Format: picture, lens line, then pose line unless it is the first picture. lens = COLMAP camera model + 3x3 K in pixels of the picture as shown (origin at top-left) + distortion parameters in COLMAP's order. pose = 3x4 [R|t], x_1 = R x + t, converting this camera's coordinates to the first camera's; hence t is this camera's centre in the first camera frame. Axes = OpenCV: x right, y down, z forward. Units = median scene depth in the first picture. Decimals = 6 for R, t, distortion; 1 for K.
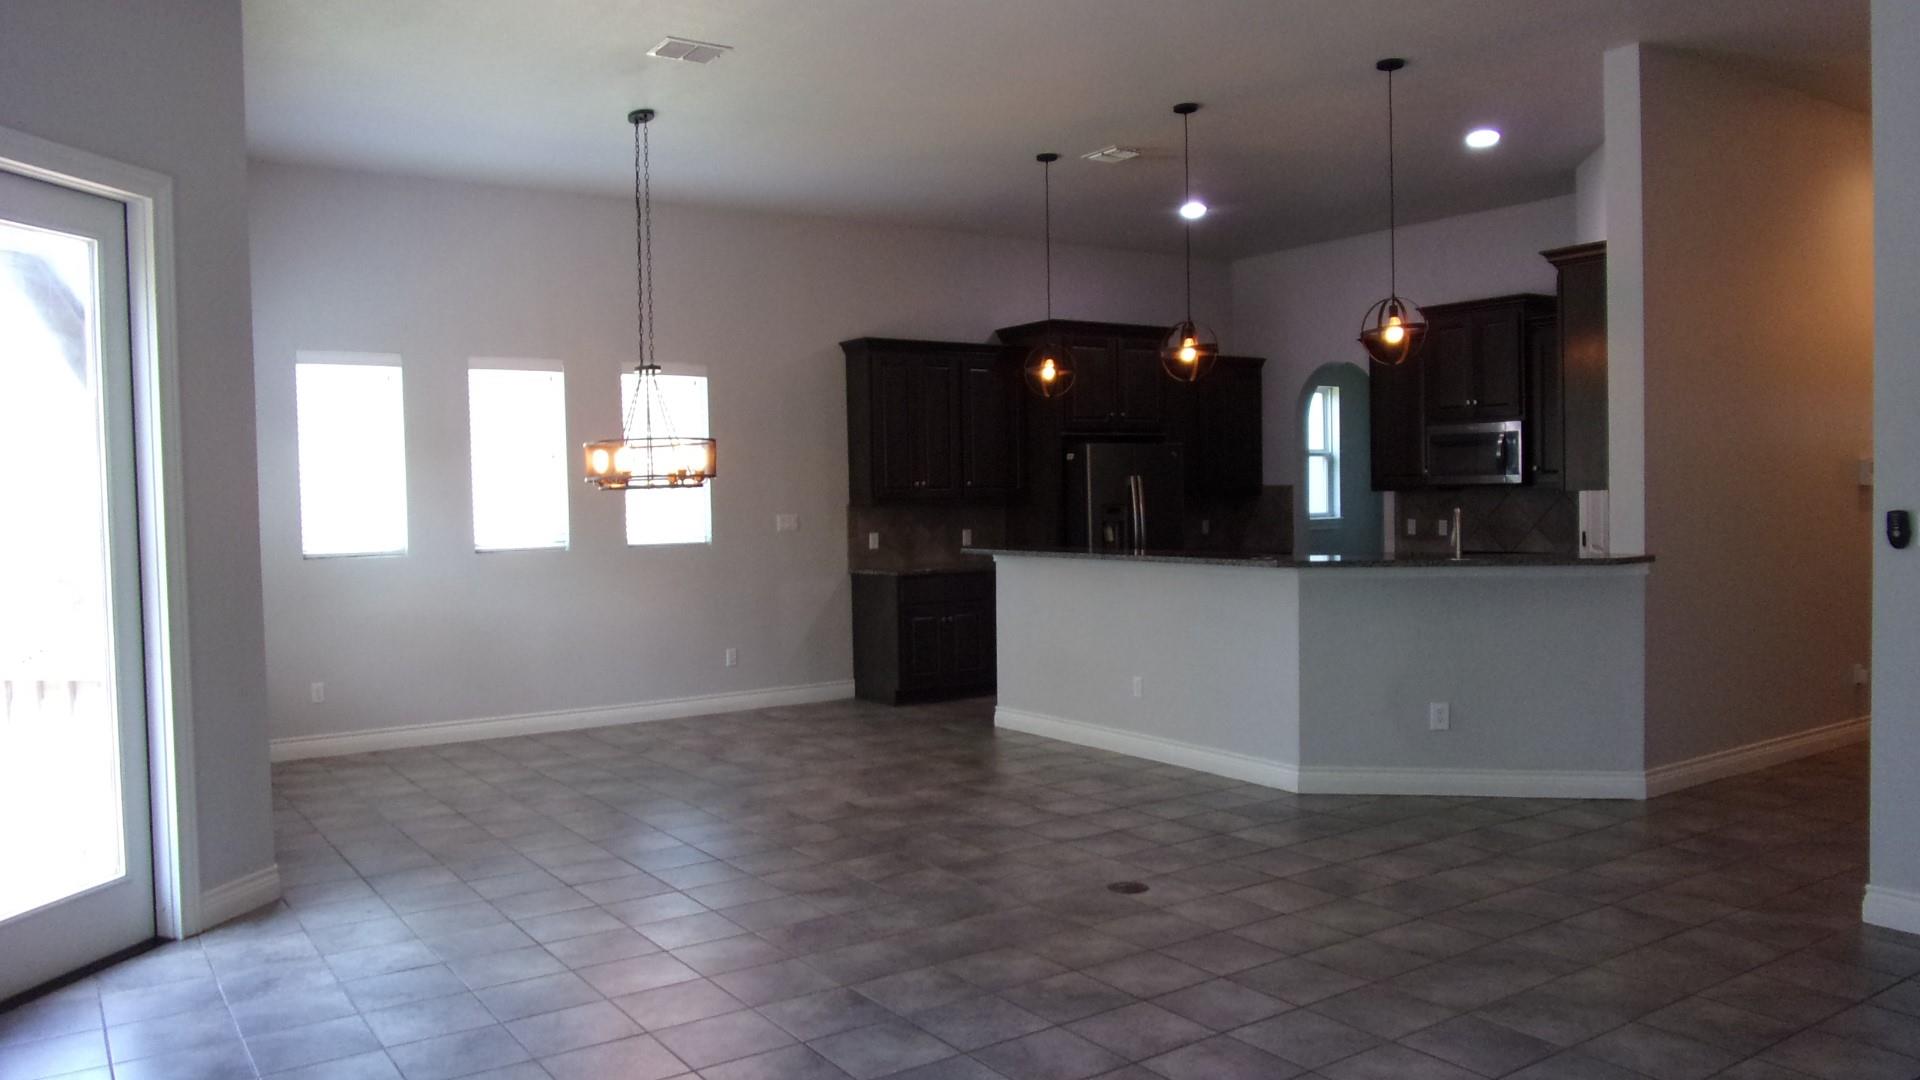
lens RADIAL K [[1400.2, 0, 952.2], [0, 1400.2, 545.6], [0, 0, 1]] dist [-0.008540, -0.070223]
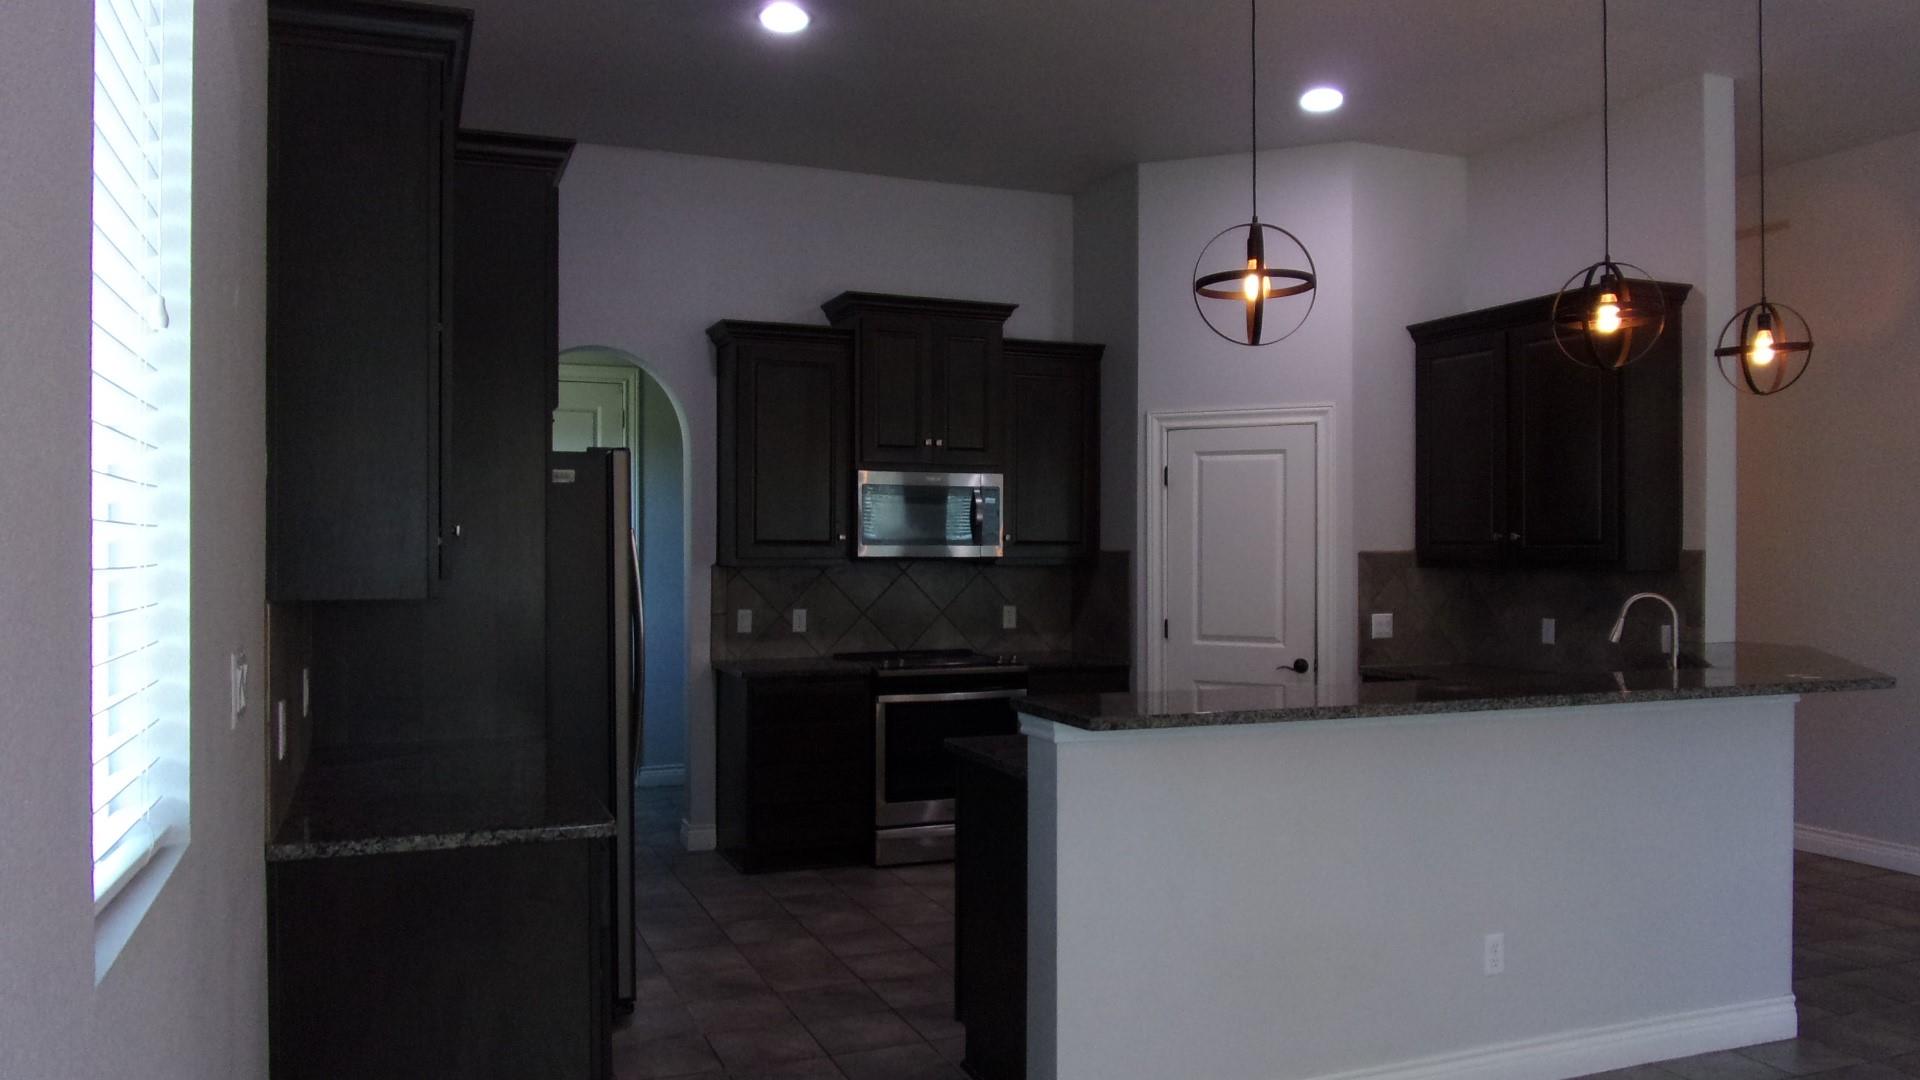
lens RADIAL K [[1400.2, 0, 952.2], [0, 1400.2, 545.6], [0, 0, 1]] dist [-0.008540, -0.070223]
pose [[0.209083, 0.023382, 0.977618, -0.325688], [0.031827, 0.999022, -0.030700, -0.028341], [-0.977380, 0.037533, 0.208134, 0.861985]]
